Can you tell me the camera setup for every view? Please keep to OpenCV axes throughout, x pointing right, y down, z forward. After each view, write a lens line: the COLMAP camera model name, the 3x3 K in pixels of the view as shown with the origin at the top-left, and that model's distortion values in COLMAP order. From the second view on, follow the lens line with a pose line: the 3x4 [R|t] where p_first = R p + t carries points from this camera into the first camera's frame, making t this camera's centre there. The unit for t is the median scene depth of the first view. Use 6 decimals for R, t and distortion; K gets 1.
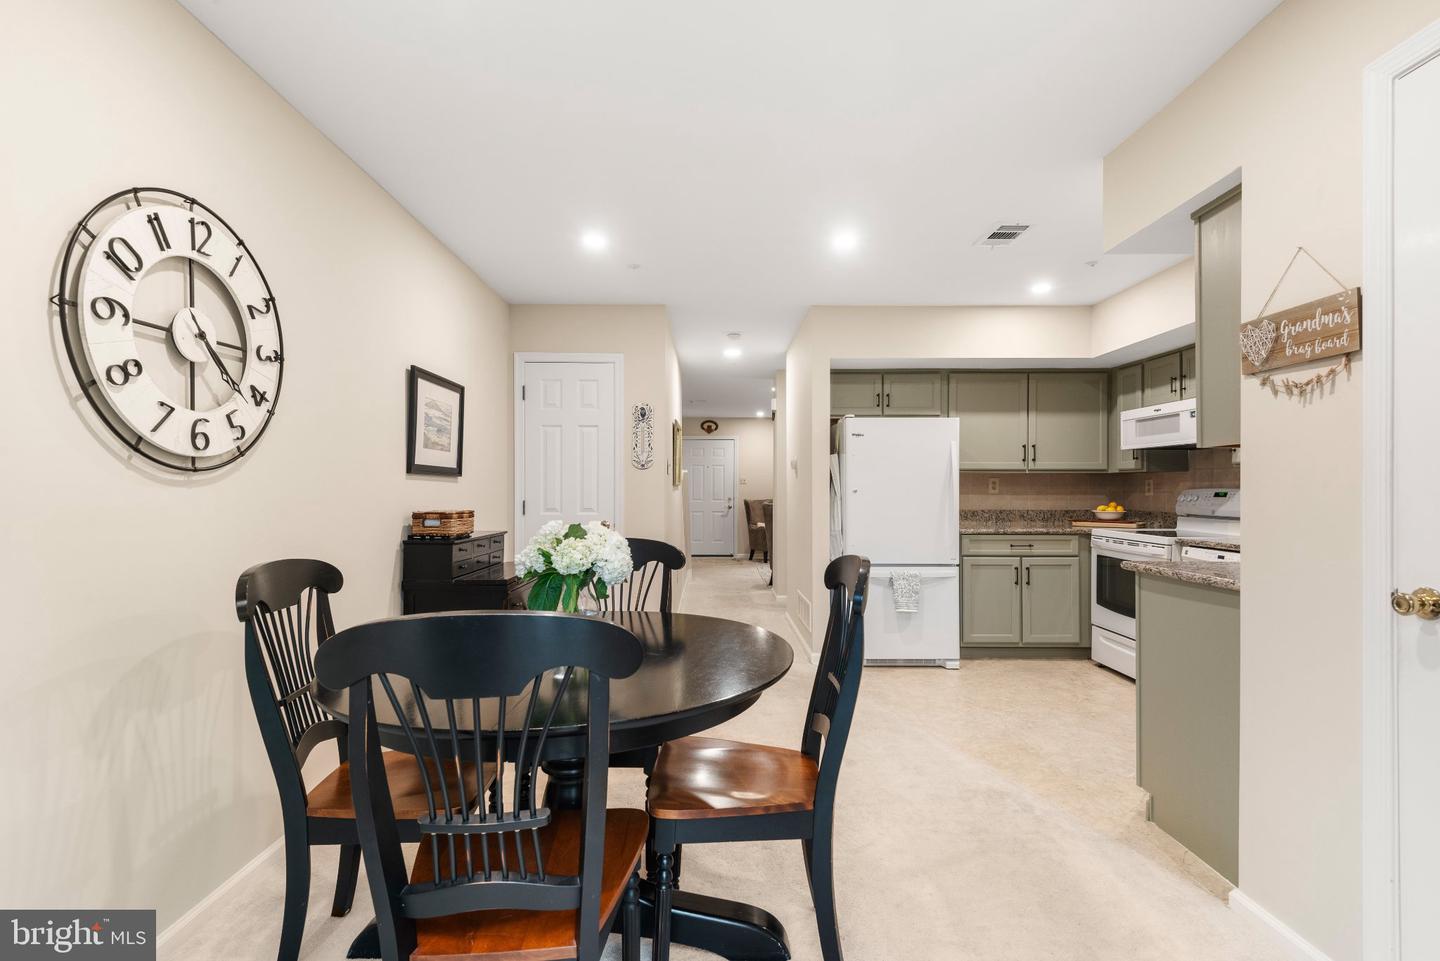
lens RADIAL K [[653.6, 0, 718.8], [0, 653.6, 498.9], [0, 0, 1]] dist [-0.000698, -0.000106]
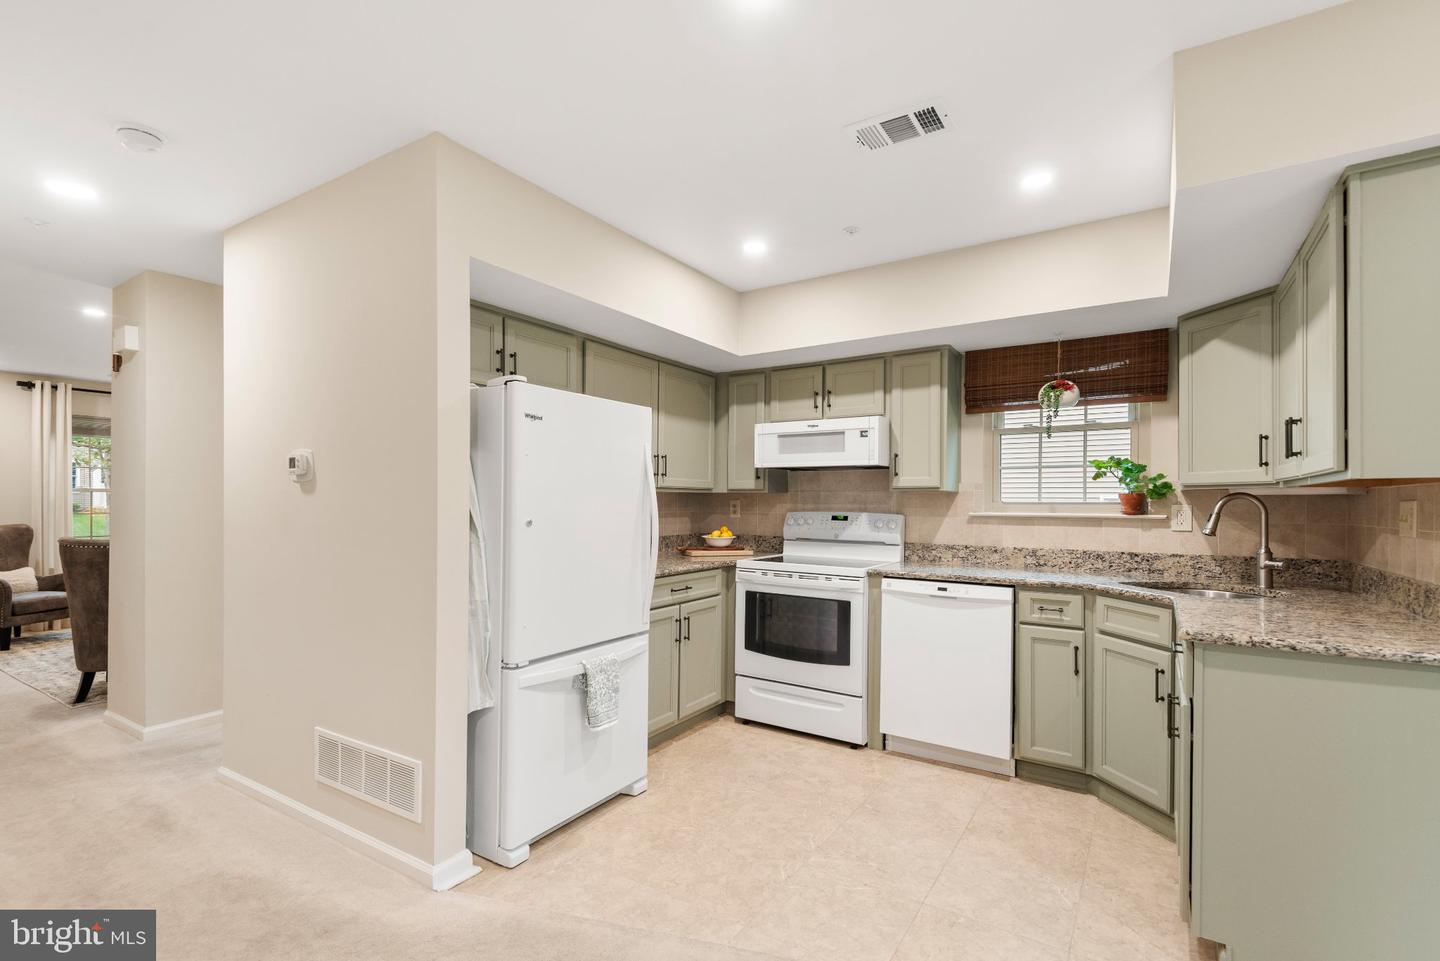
lens RADIAL K [[653.6, 0, 718.8], [0, 653.6, 498.9], [0, 0, 1]] dist [-0.000698, -0.000106]
pose [[0.550079, 0.005653, 0.835093, -0.141962], [0.006004, 0.999924, -0.010724, -0.023960], [-0.835091, 0.010913, 0.550004, 0.567212]]
